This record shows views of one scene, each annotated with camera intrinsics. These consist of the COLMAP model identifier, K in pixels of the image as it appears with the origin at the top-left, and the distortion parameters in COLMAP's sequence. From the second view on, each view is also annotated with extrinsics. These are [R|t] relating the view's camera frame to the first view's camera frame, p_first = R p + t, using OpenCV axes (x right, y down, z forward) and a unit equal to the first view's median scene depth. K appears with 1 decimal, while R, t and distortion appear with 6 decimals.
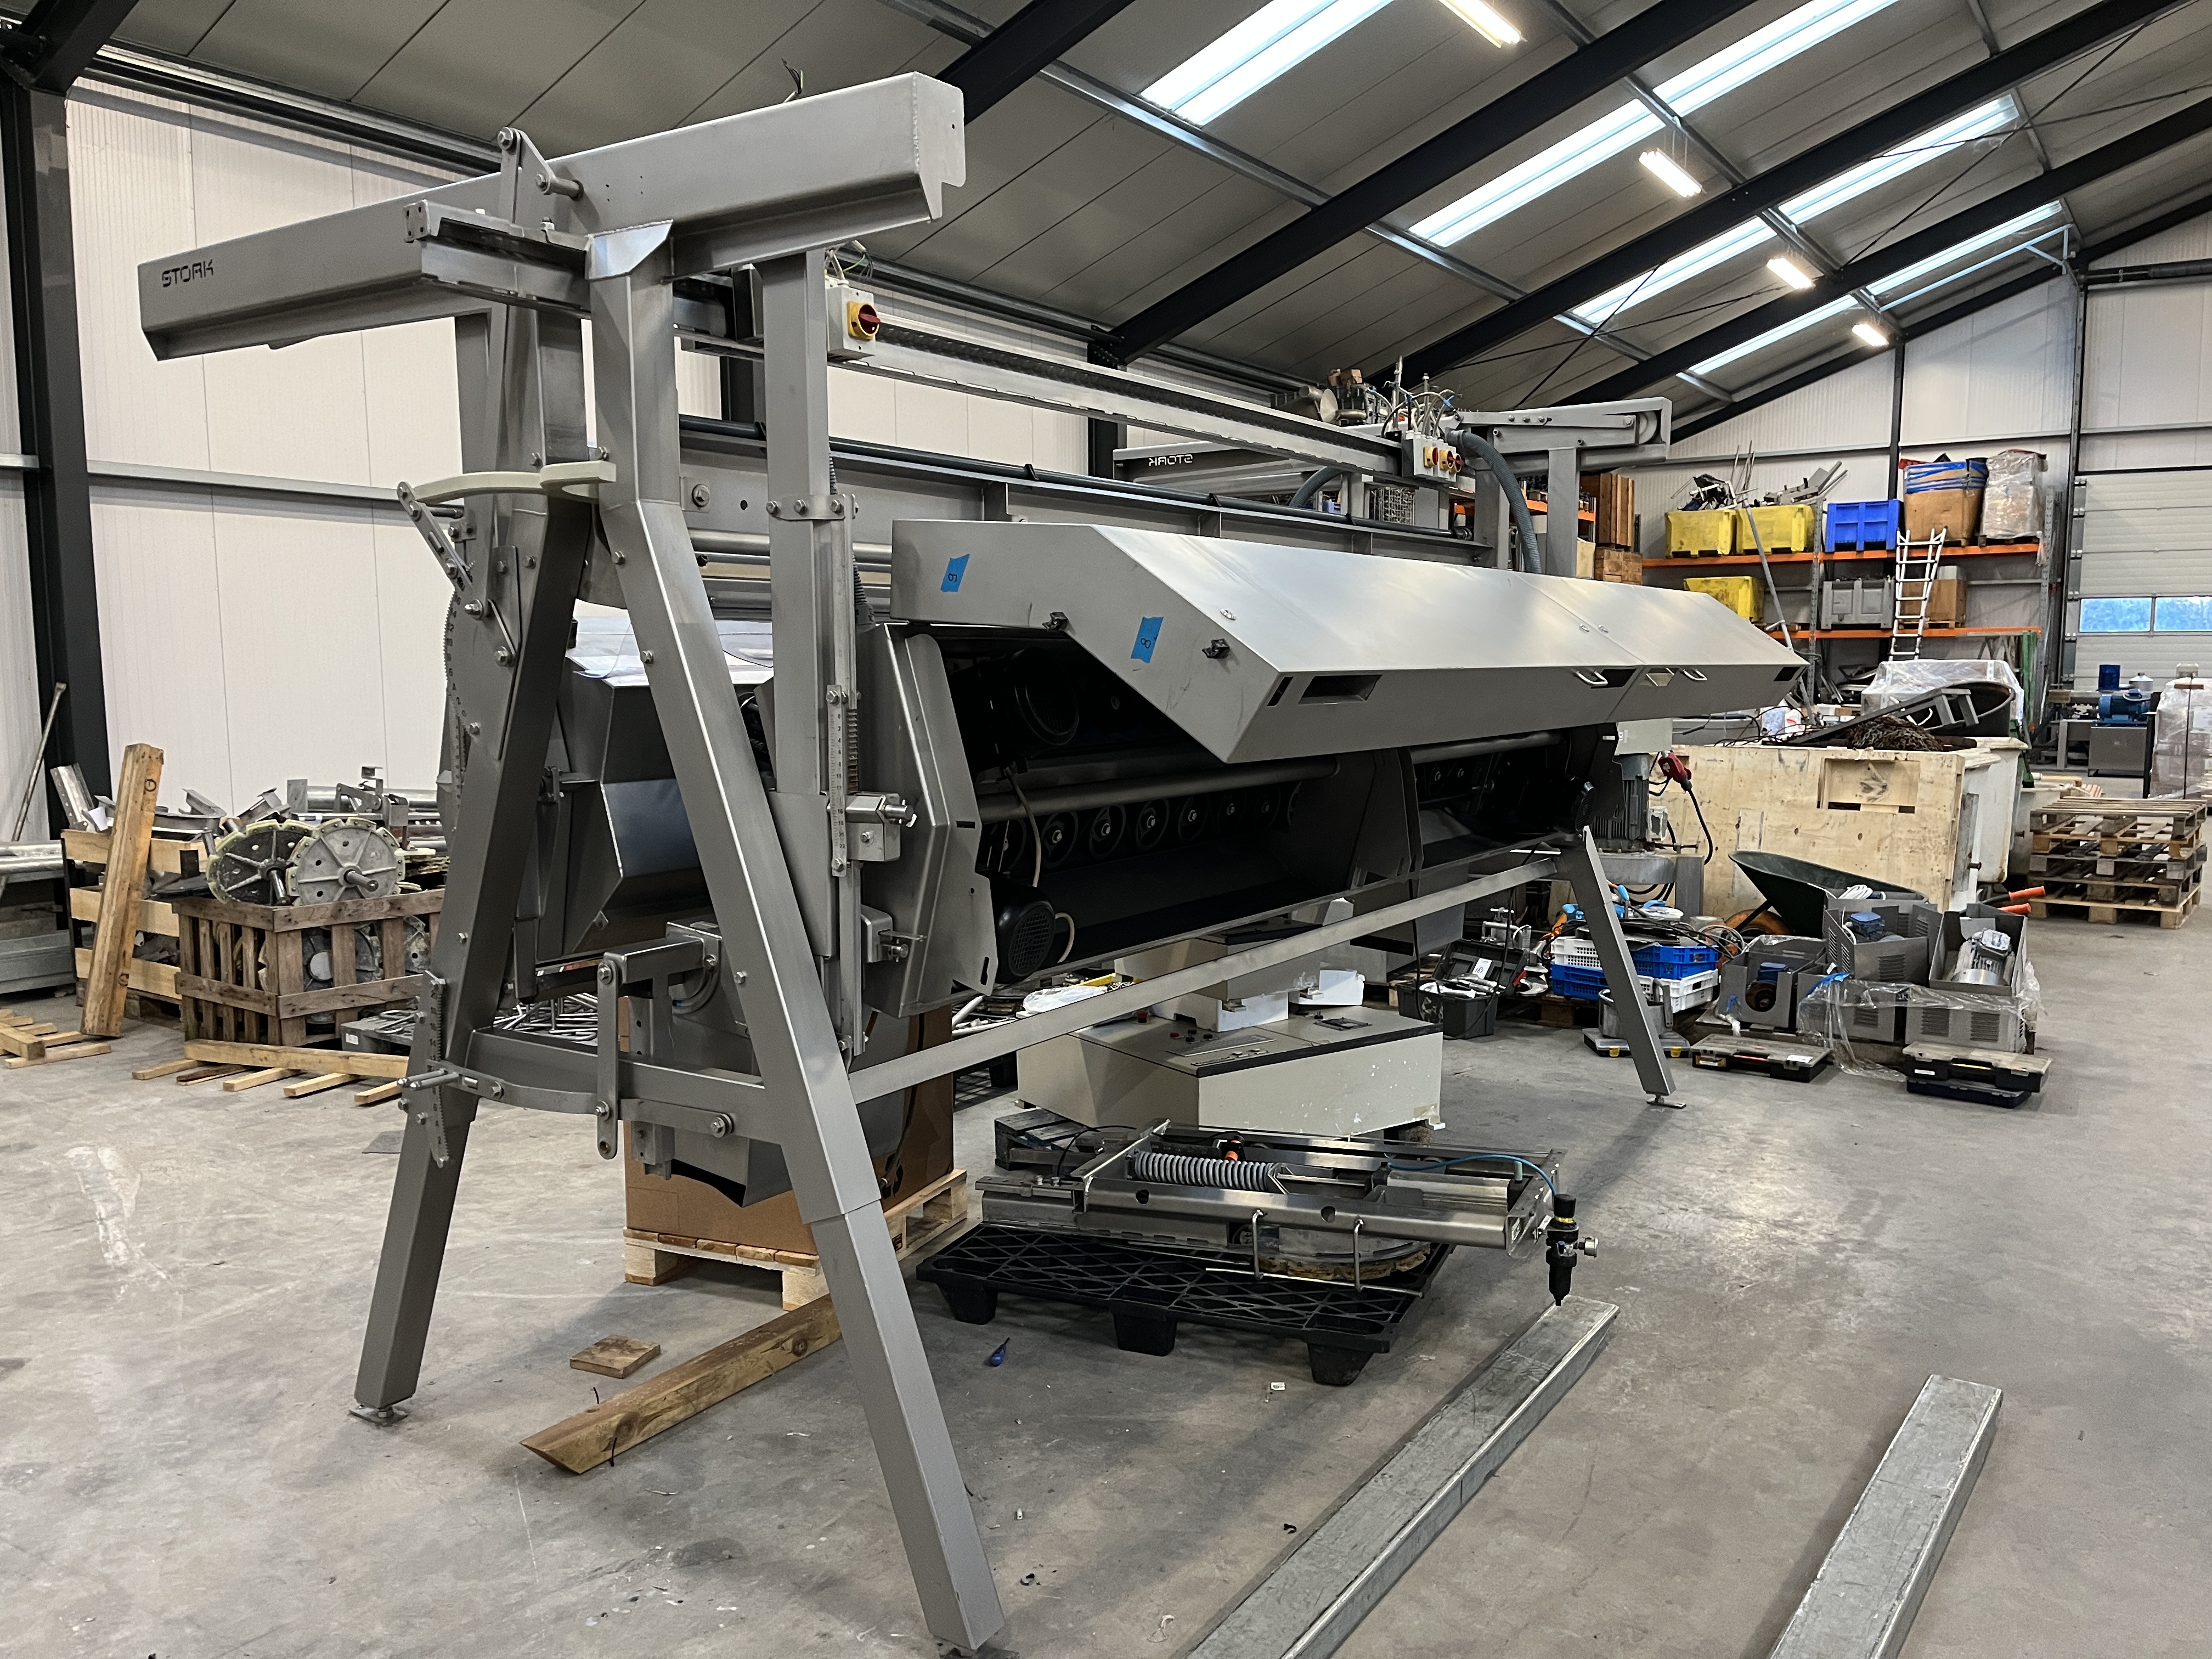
lens RADIAL K [[1656.5, 0, 1102.9], [0, 1656.5, 829.3], [0, 0, 1]] dist [0.033669, -0.029304]
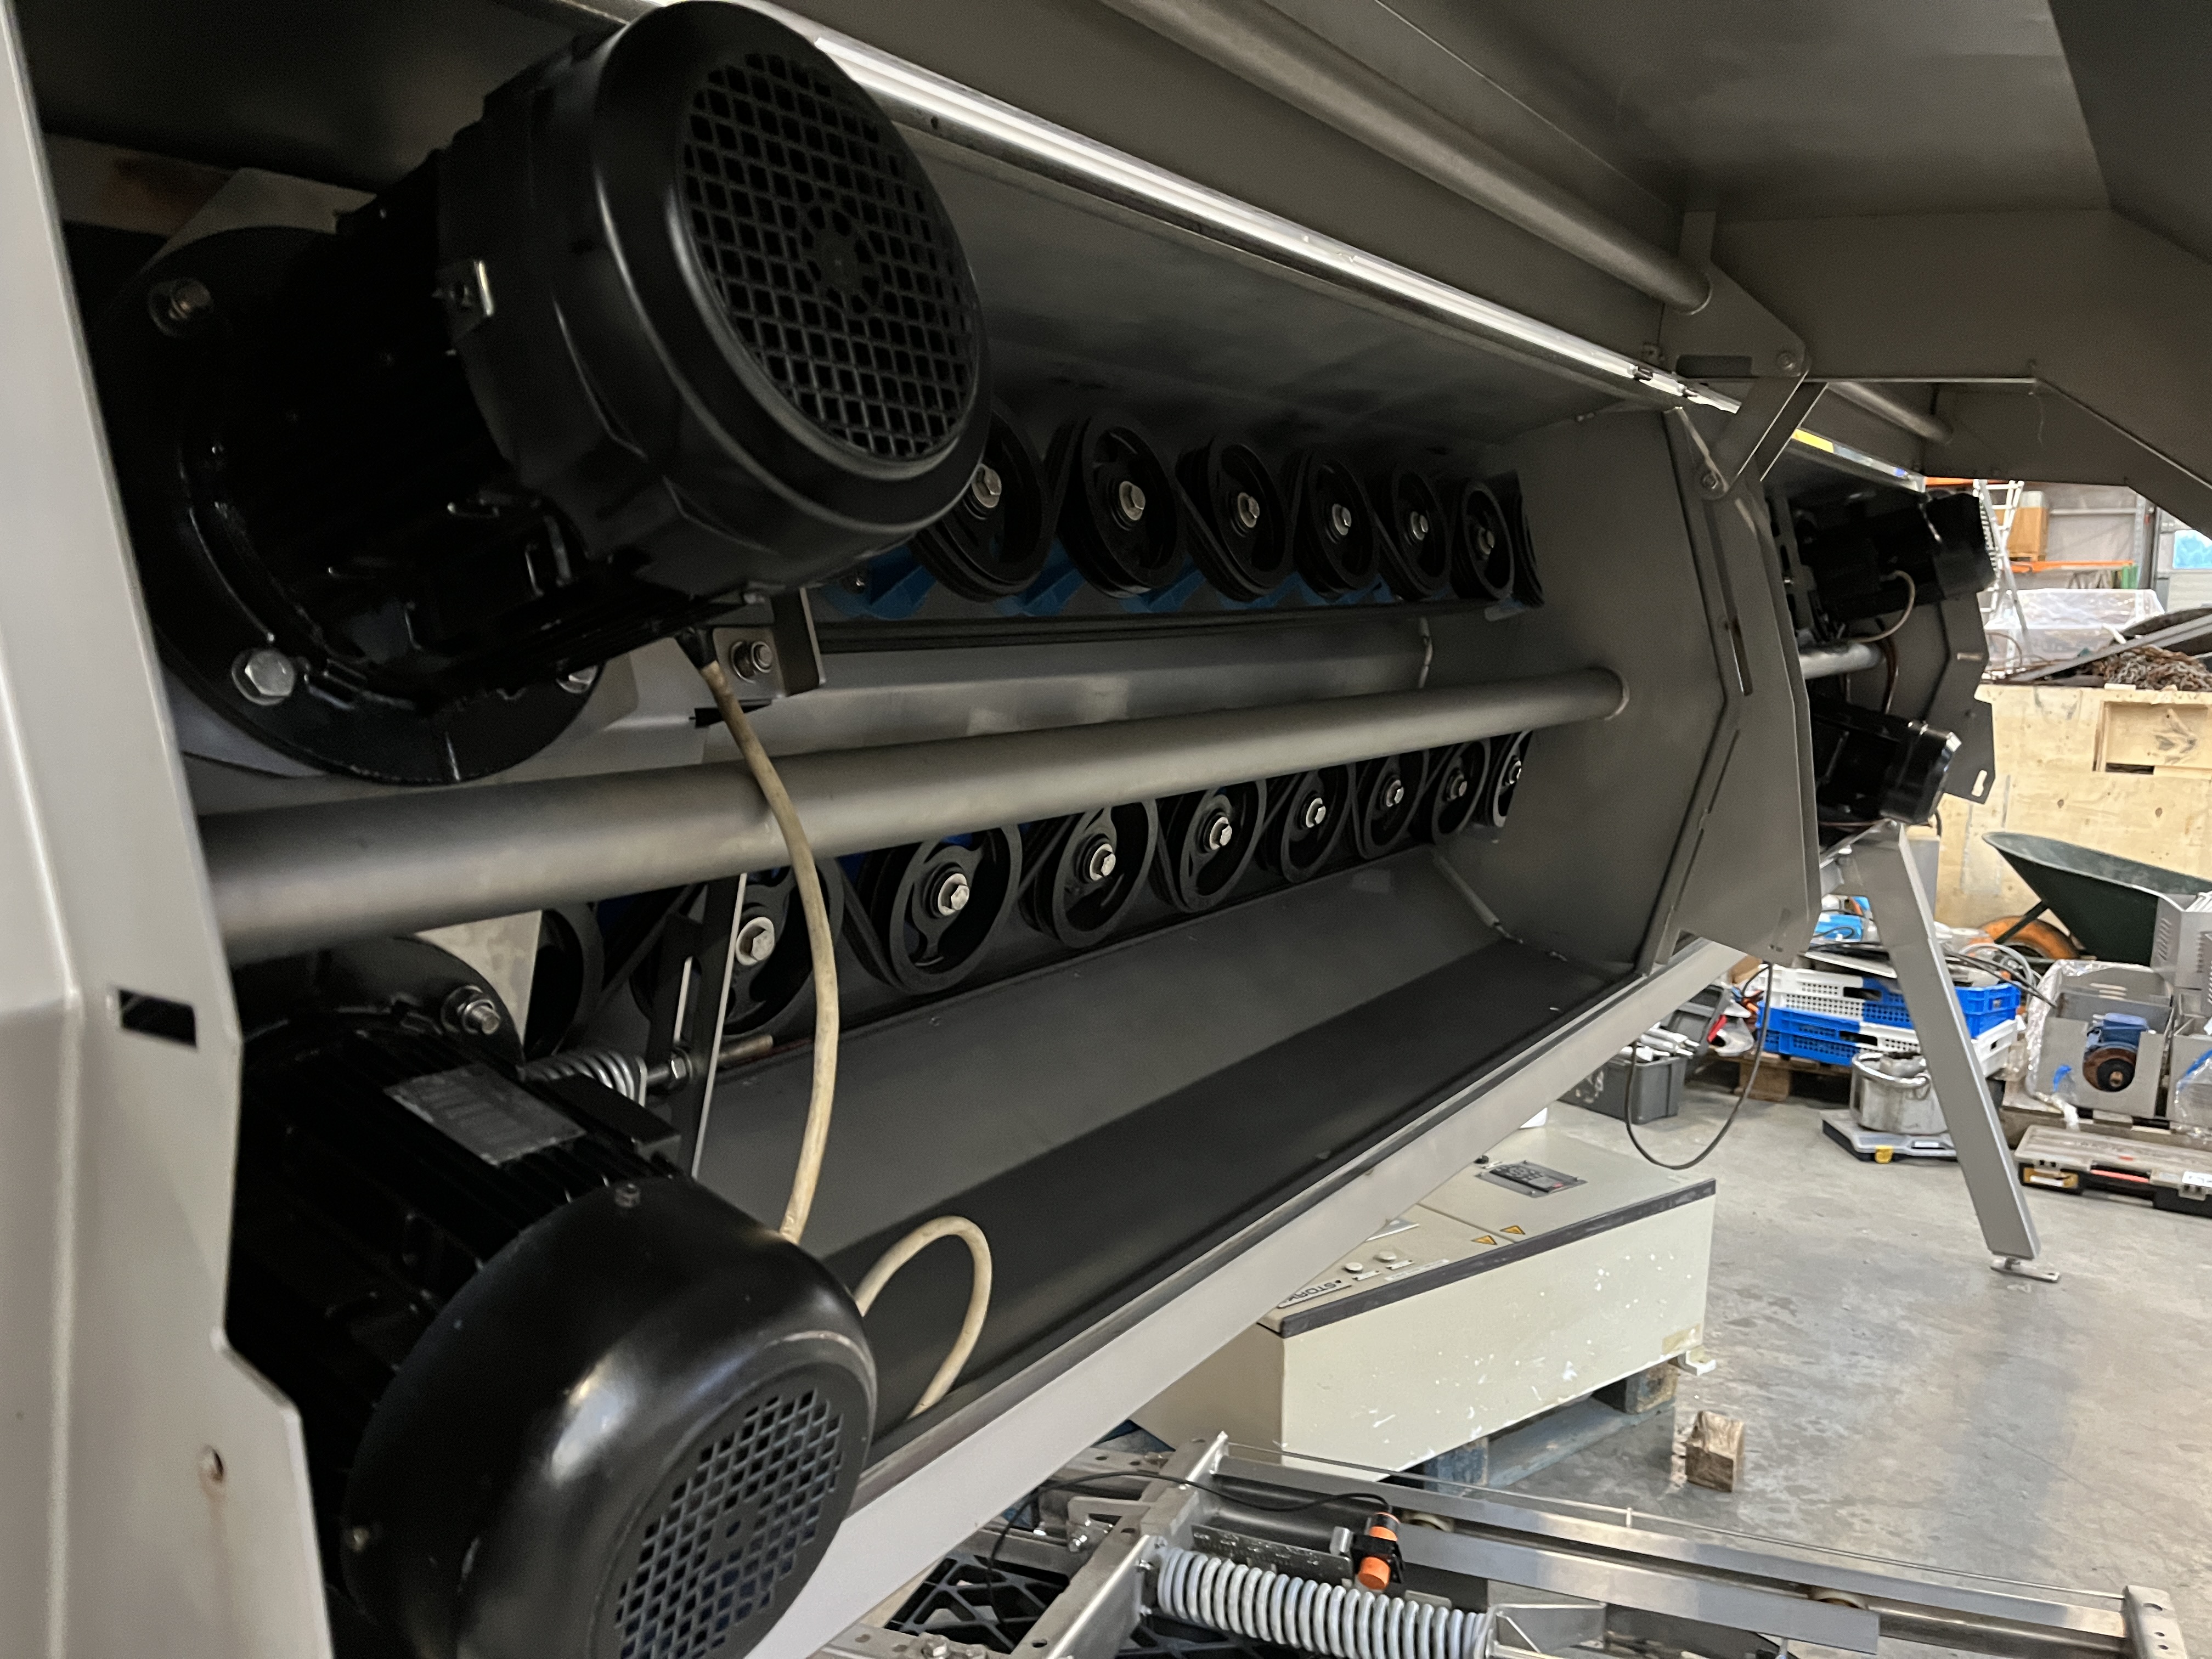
lens RADIAL K [[1656.5, 0, 1112.0], [0, 1656.5, 834.4], [0, 0, 1]] dist [0.033669, -0.029304]
pose [[0.999849, 0.007056, 0.015850, -0.000797], [-0.007627, 0.999315, 0.036219, -0.010111], [-0.015584, -0.036334, 0.999218, 0.353778]]
